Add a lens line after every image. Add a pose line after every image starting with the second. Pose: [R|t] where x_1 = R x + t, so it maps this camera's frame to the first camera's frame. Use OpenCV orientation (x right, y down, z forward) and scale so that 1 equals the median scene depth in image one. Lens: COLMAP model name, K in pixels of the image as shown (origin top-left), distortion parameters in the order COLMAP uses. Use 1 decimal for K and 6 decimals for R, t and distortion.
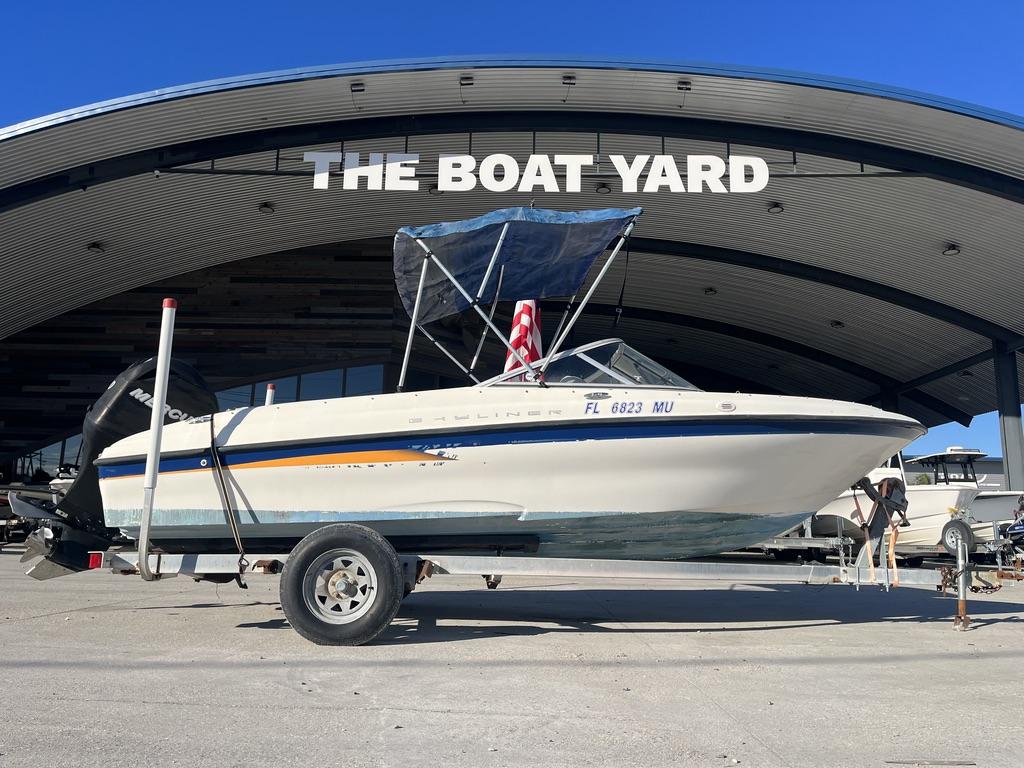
lens RADIAL K [[779.3, 0, 512.0], [0, 779.3, 384.0], [0, 0, 1]] dist [0.090357, -0.130089]
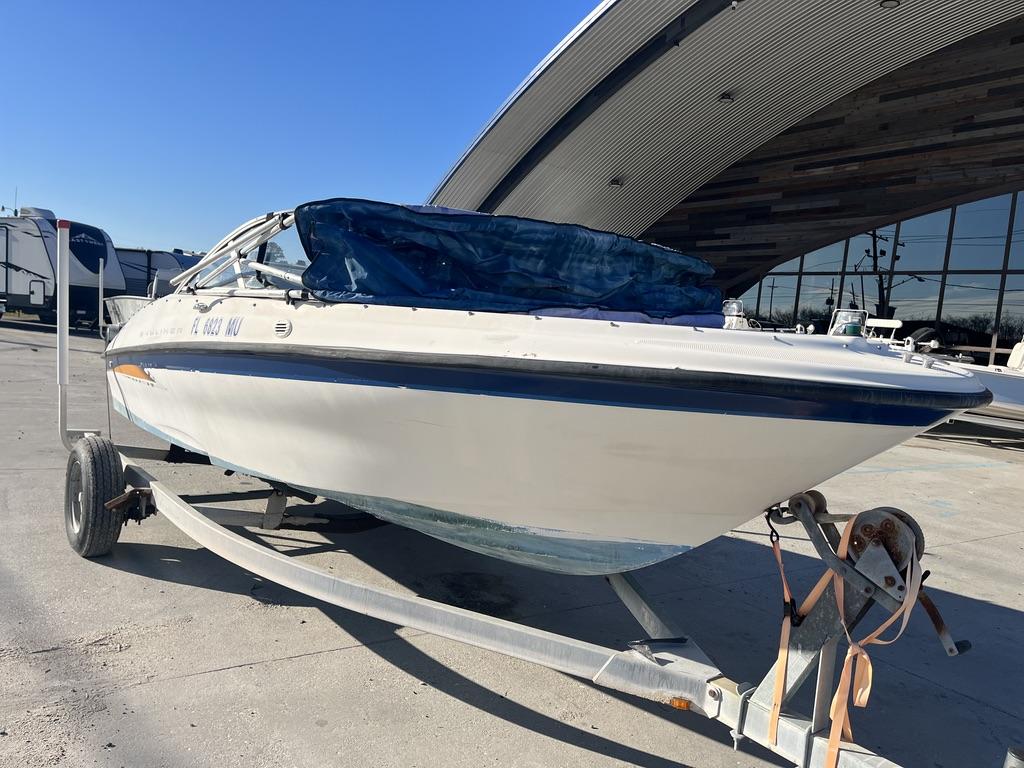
lens RADIAL K [[779.3, 0, 512.0], [0, 779.3, 384.0], [0, 0, 1]] dist [0.090357, -0.130089]
pose [[0.546828, 0.093668, -0.831989, 0.168459], [0.080679, 0.983202, 0.163719, -0.002079], [0.833349, -0.156650, 0.530085, 0.169332]]
